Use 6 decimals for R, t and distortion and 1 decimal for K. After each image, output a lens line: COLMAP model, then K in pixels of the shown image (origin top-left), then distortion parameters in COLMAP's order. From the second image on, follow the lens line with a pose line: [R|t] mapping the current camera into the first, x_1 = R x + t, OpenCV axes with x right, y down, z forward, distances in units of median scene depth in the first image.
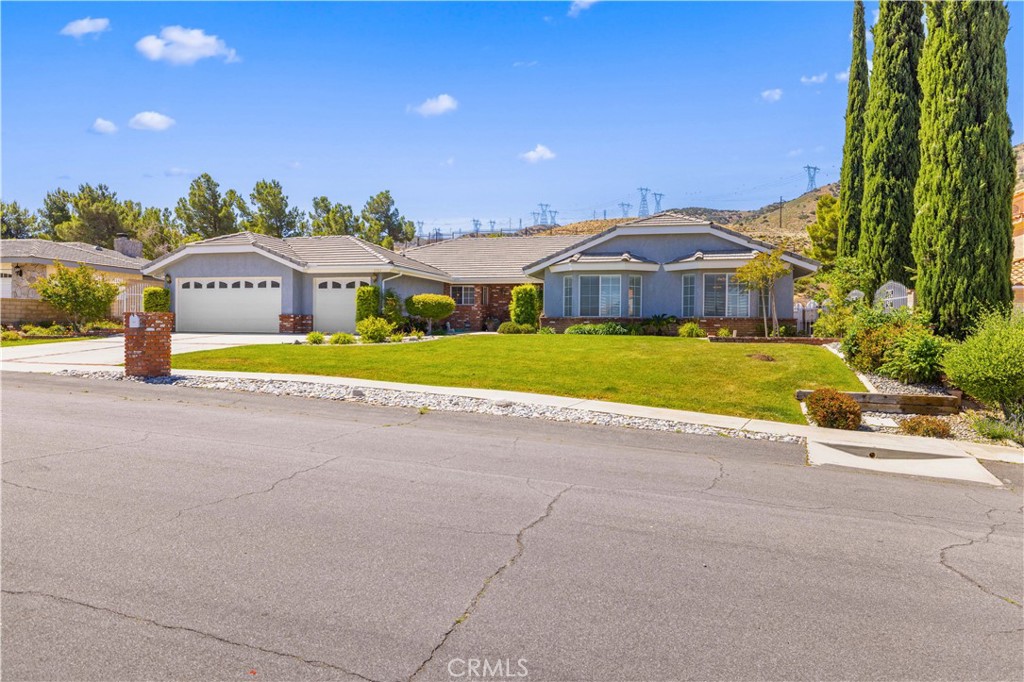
lens RADIAL K [[640.1, 0, 512.0], [0, 640.1, 341.0], [0, 0, 1]] dist [0.001646, -0.000532]
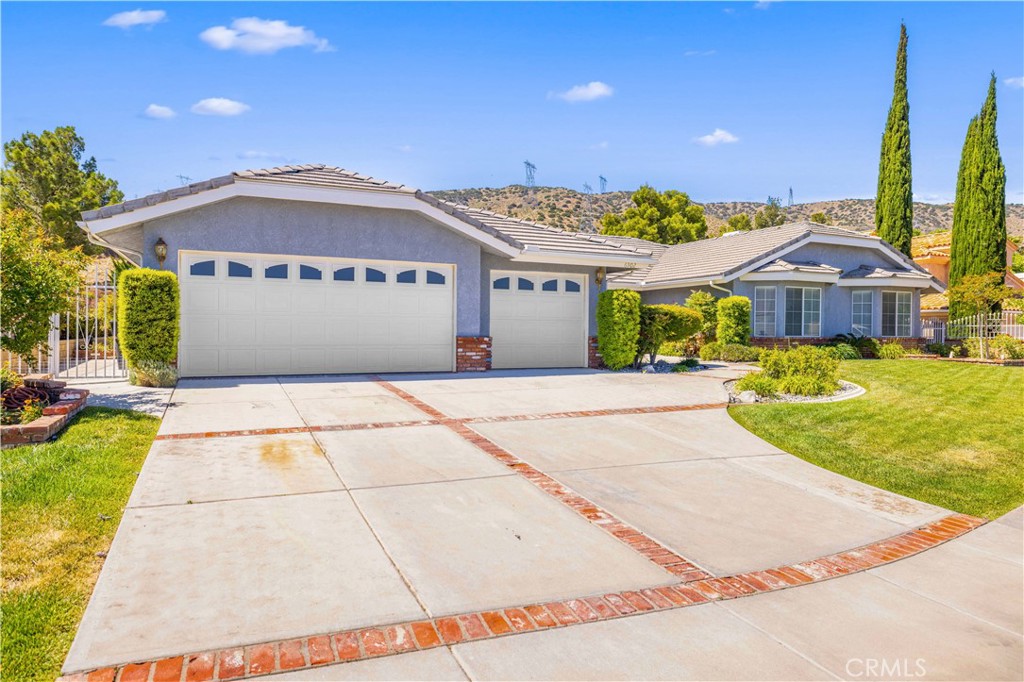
lens RADIAL K [[626.4, 0, 512.0], [0, 626.4, 341.0], [0, 0, 1]] dist [-0.001939, -0.000054]
pose [[0.768405, -0.014399, 0.639802, -0.671606], [0.014224, 0.999884, 0.005419, -0.040761], [-0.639806, 0.004937, 0.768521, 0.593402]]
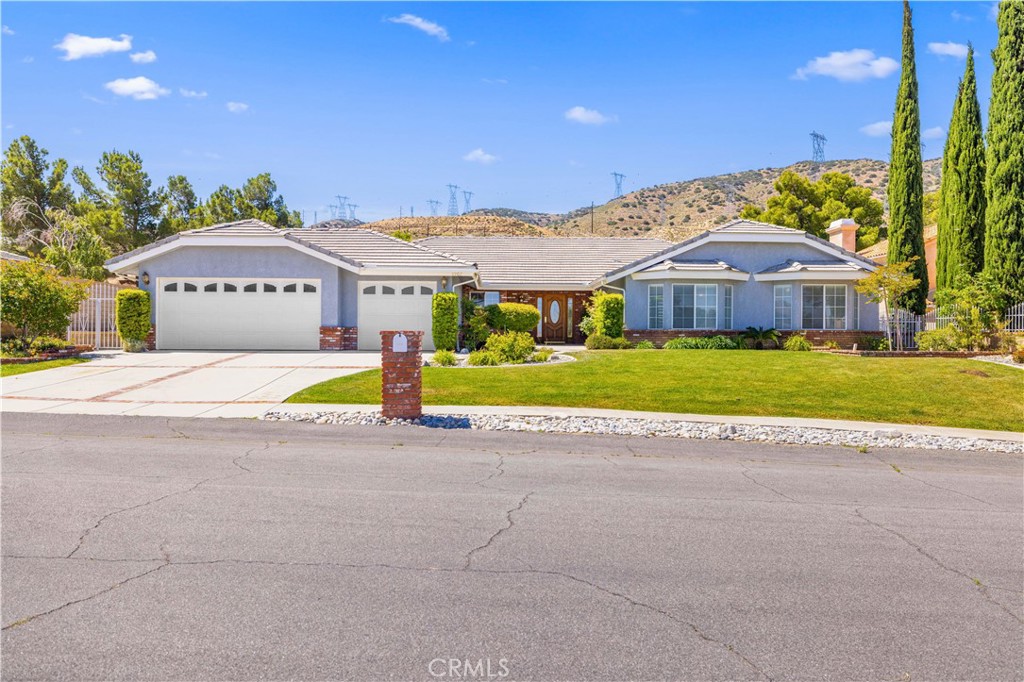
lens RADIAL K [[695.1, 0, 512.0], [0, 695.1, 341.0], [0, 0, 1]] dist [0.004507, -0.001754]
pose [[0.957703, -0.006600, 0.287684, -0.392127], [0.009615, 0.999913, -0.009068, -0.013992], [-0.287599, 0.011450, 0.957682, 0.114149]]
